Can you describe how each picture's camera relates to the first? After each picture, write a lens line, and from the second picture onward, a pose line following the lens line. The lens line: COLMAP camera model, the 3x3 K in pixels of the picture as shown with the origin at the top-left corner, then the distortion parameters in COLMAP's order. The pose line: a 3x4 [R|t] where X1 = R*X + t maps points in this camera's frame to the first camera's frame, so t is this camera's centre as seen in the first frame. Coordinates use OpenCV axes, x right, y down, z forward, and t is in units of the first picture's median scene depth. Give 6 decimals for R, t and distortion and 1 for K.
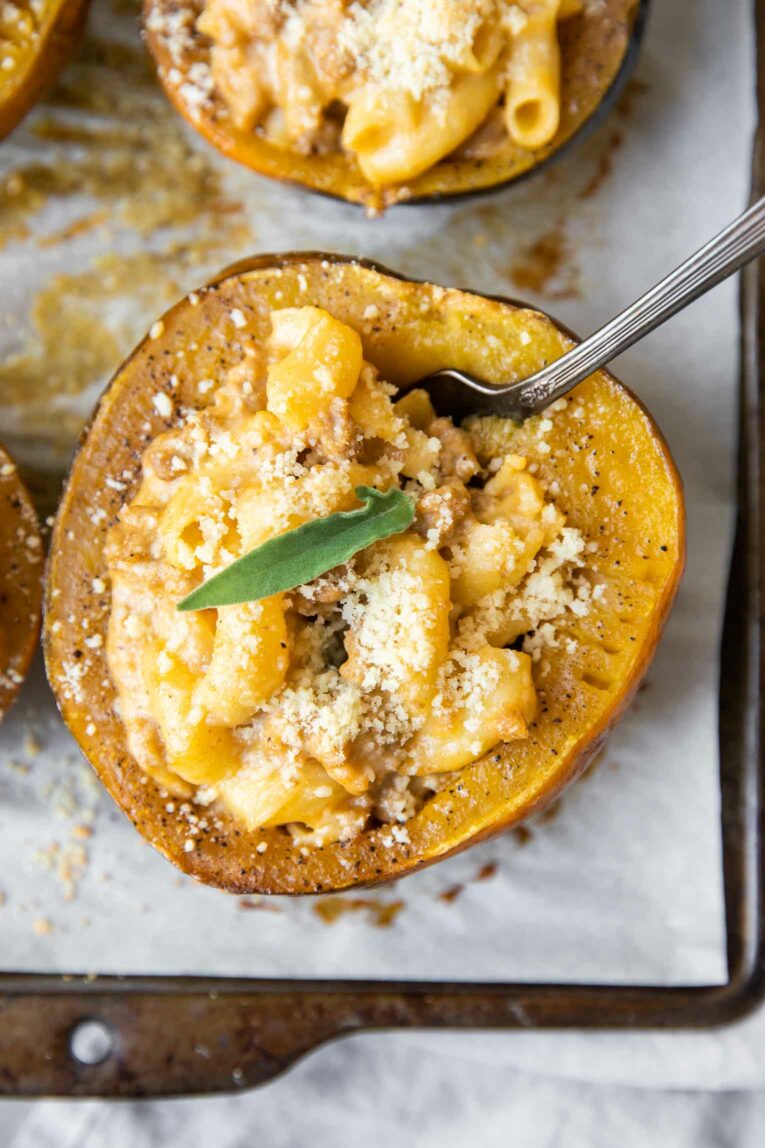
lens RADIAL K [[1946.4, 0, 404.6], [0, 1946.4, 585.0], [0, 0, 1]] dist [0.029427, 0.000000]
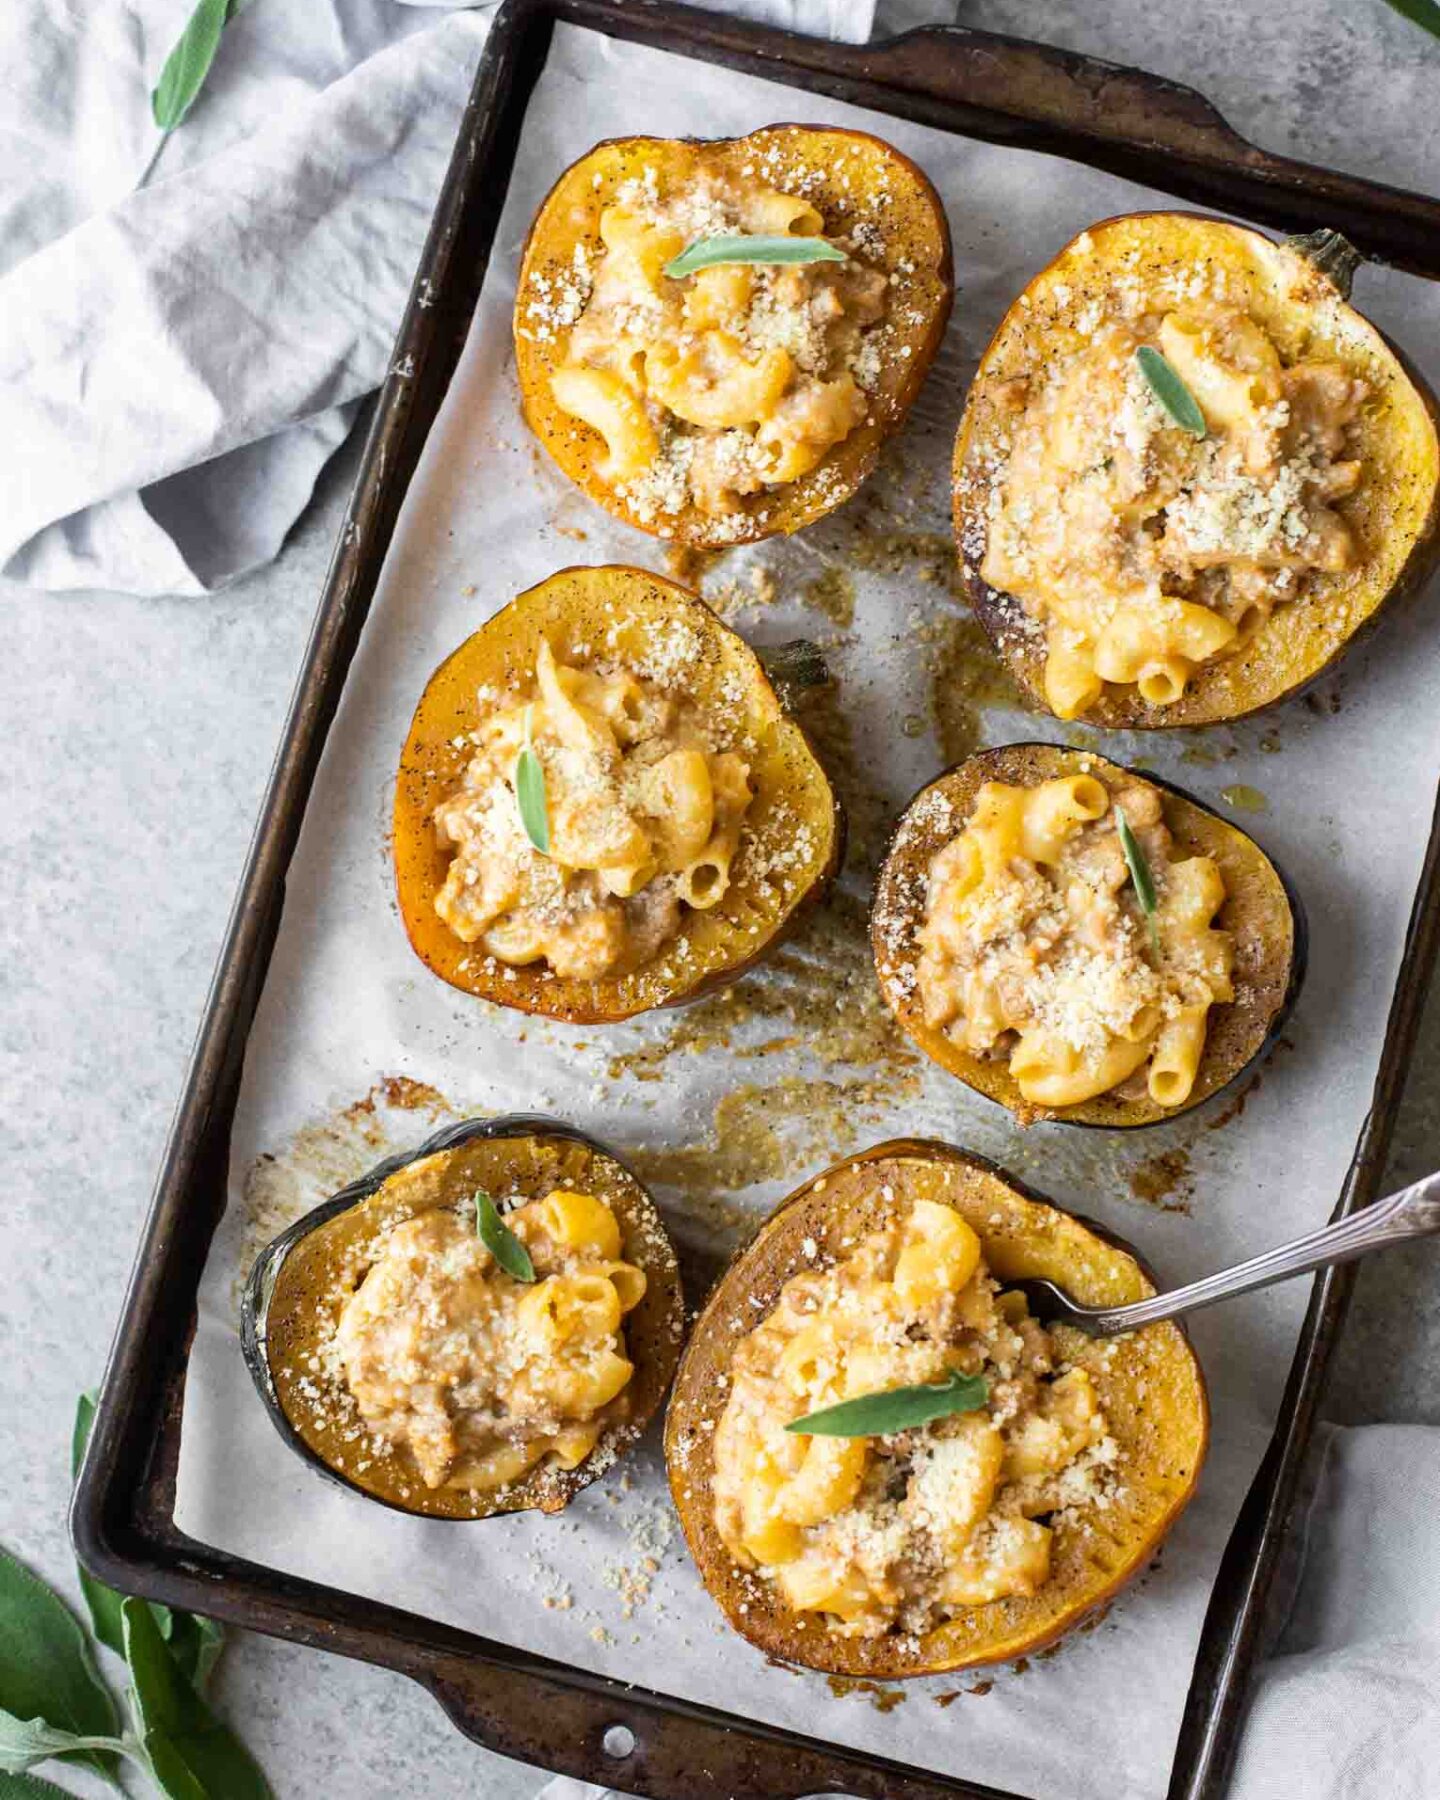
lens RADIAL K [[3345.8, 0, 729.3], [0, 3345.8, 894.1], [0, 0, 1]] dist [-0.182982, 0.000000]
pose [[0.964453, 0.236386, -0.118119, 0.019968], [-0.241840, 0.969721, -0.033989, -0.225064], [0.106508, 0.061347, 0.992418, -1.077592]]
